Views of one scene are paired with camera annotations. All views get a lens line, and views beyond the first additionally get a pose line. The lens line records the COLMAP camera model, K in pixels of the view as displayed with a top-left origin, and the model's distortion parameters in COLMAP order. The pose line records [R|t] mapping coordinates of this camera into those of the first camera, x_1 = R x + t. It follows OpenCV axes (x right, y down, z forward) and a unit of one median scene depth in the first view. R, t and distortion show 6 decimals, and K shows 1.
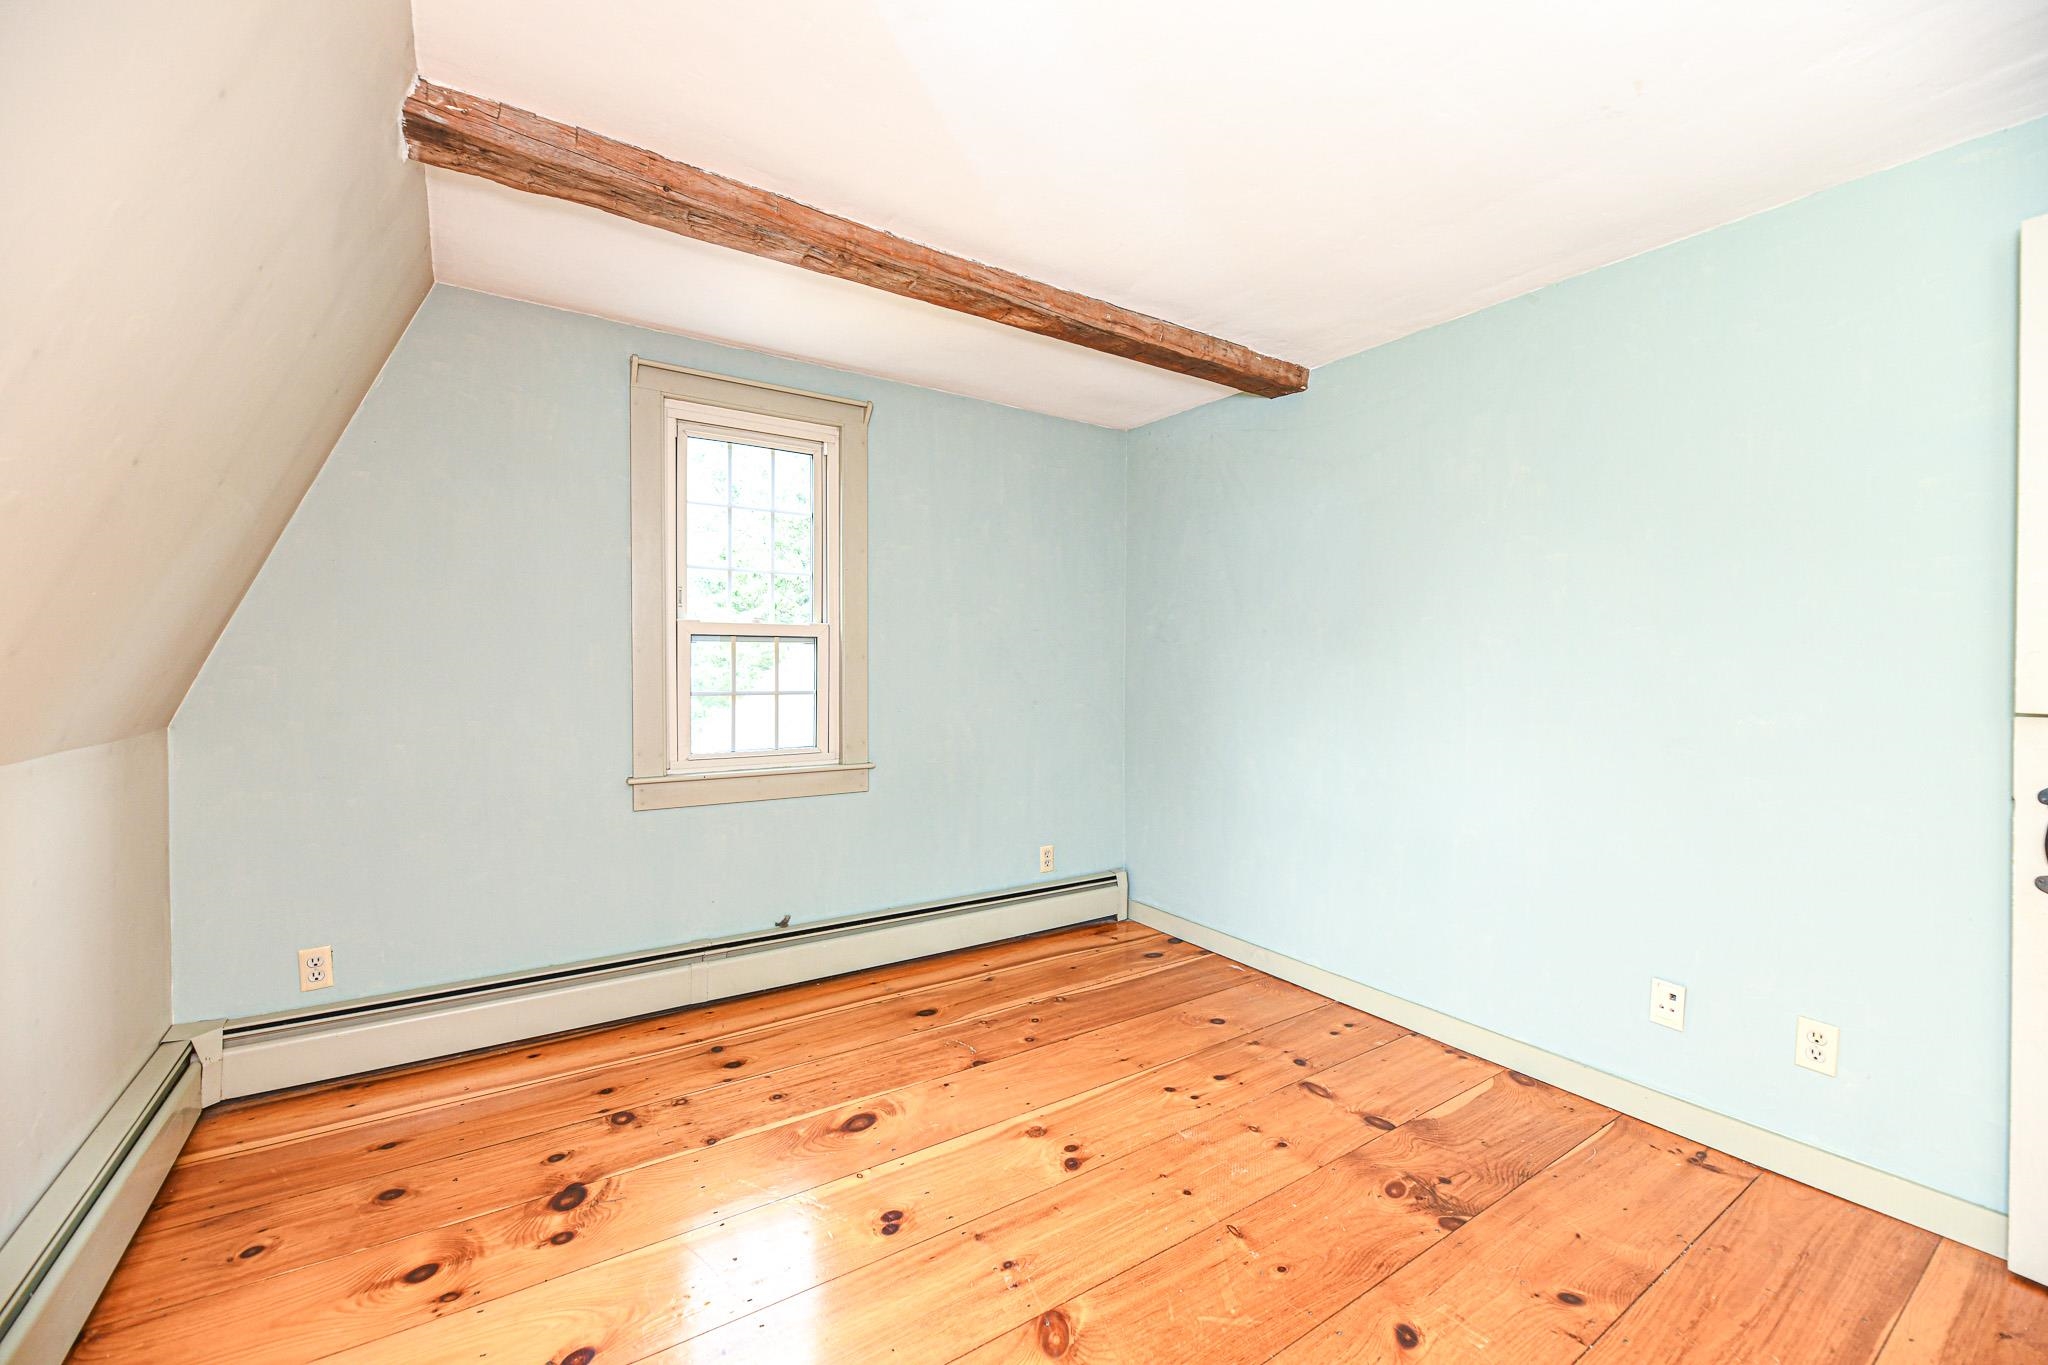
lens RADIAL K [[825.4, 0, 1019.3], [0, 825.4, 674.5], [0, 0, 1]] dist [0.001969, -0.003940]
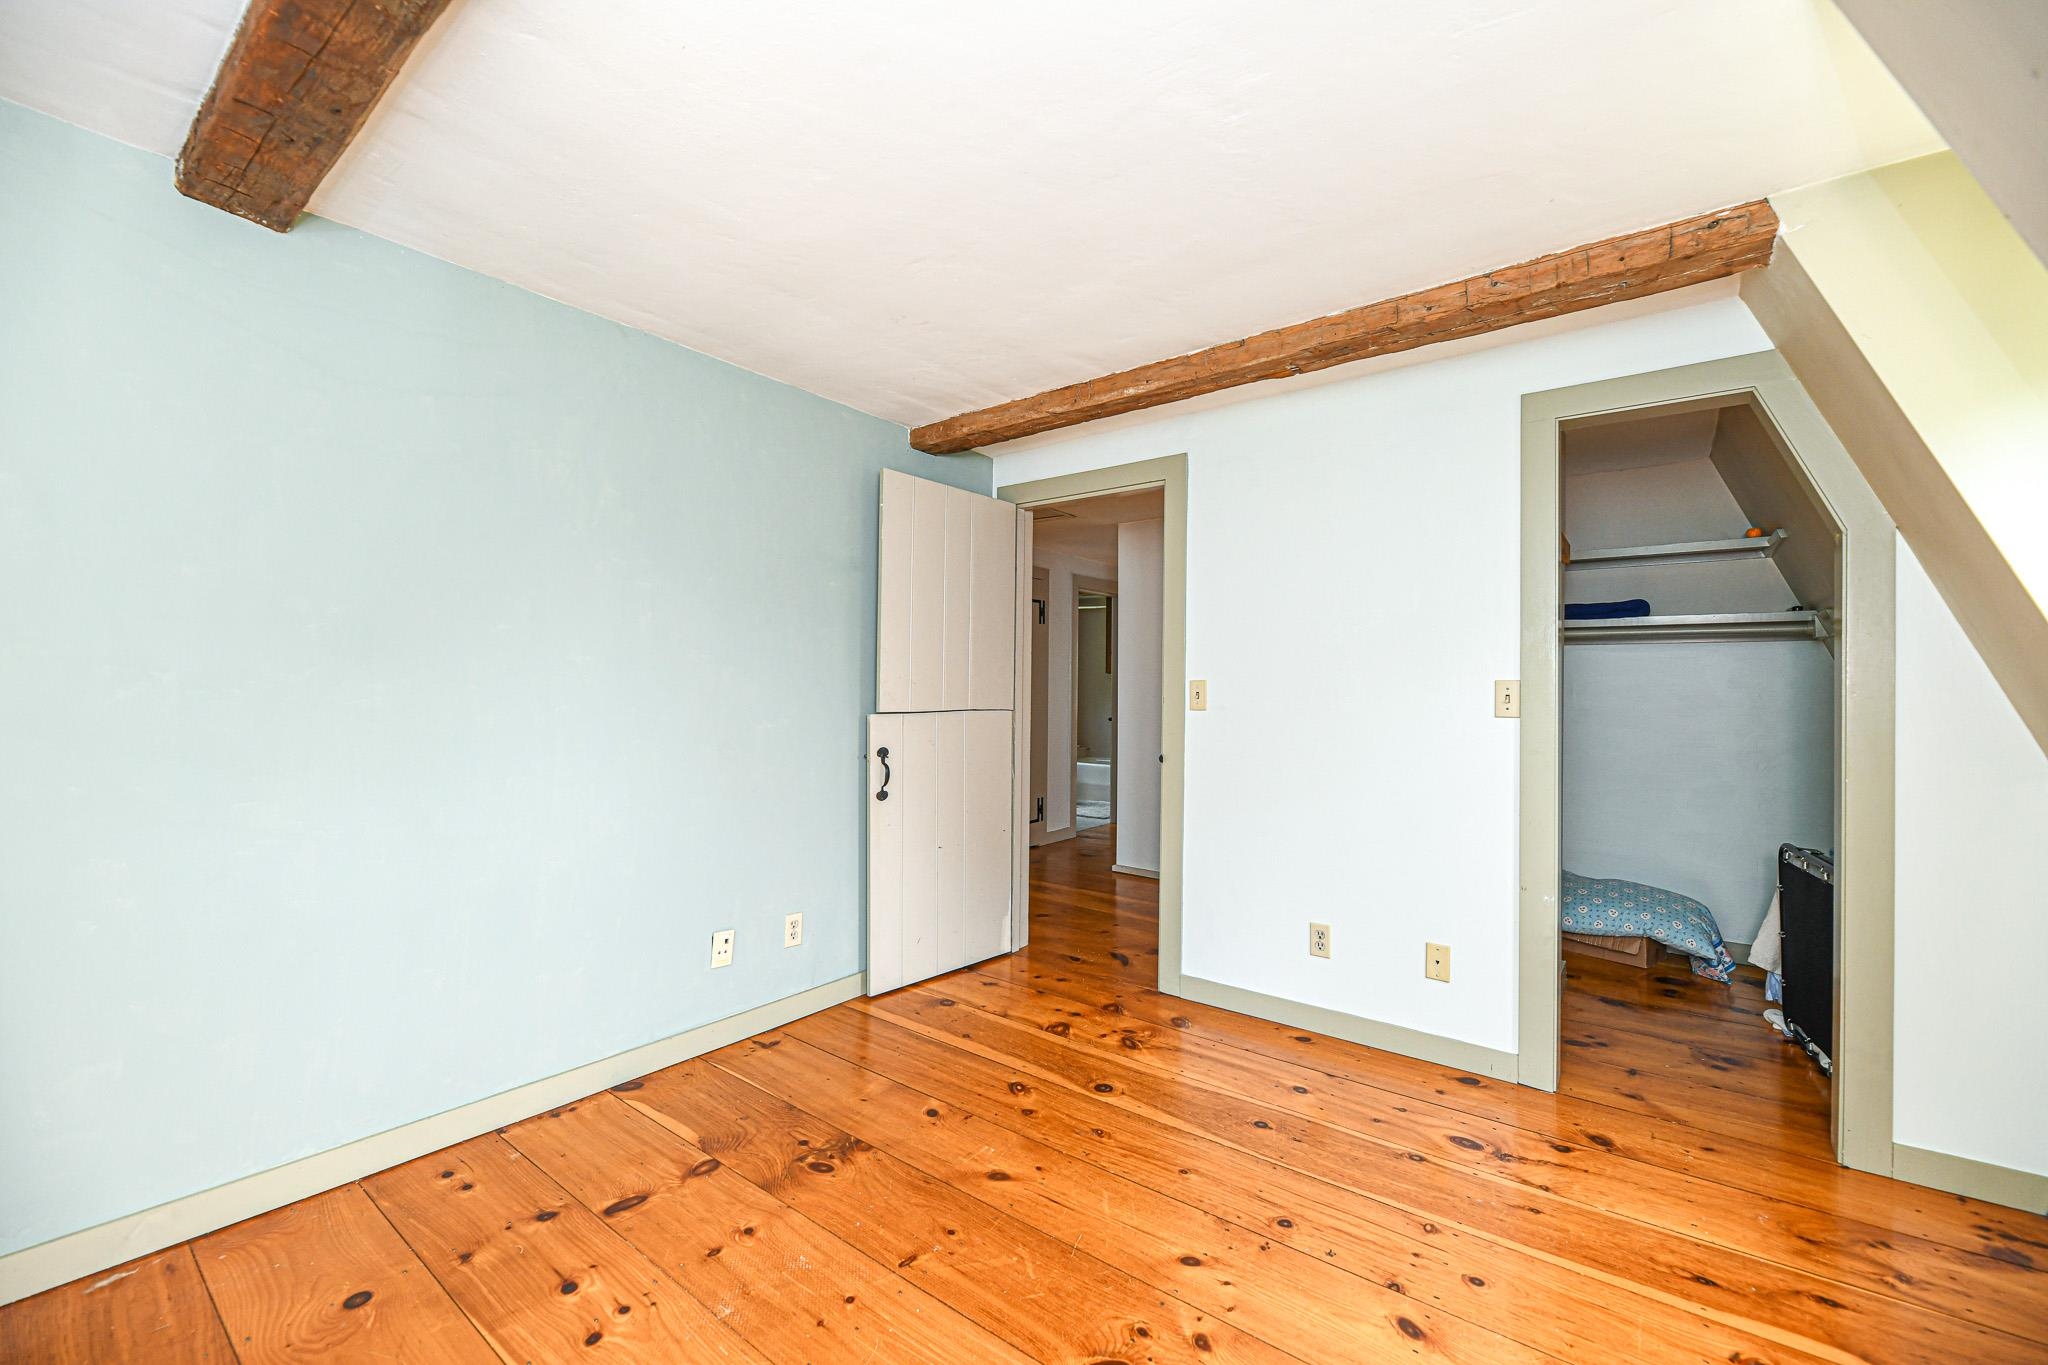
lens RADIAL K [[825.4, 0, 1033.8], [0, 825.4, 687.0], [0, 0, 1]] dist [0.001969, -0.003940]
pose [[-0.317421, -0.009477, 0.948237, -0.582195], [-0.004171, 0.999954, 0.008597, -0.021893], [-0.948276, -0.001226, -0.317446, 0.942740]]
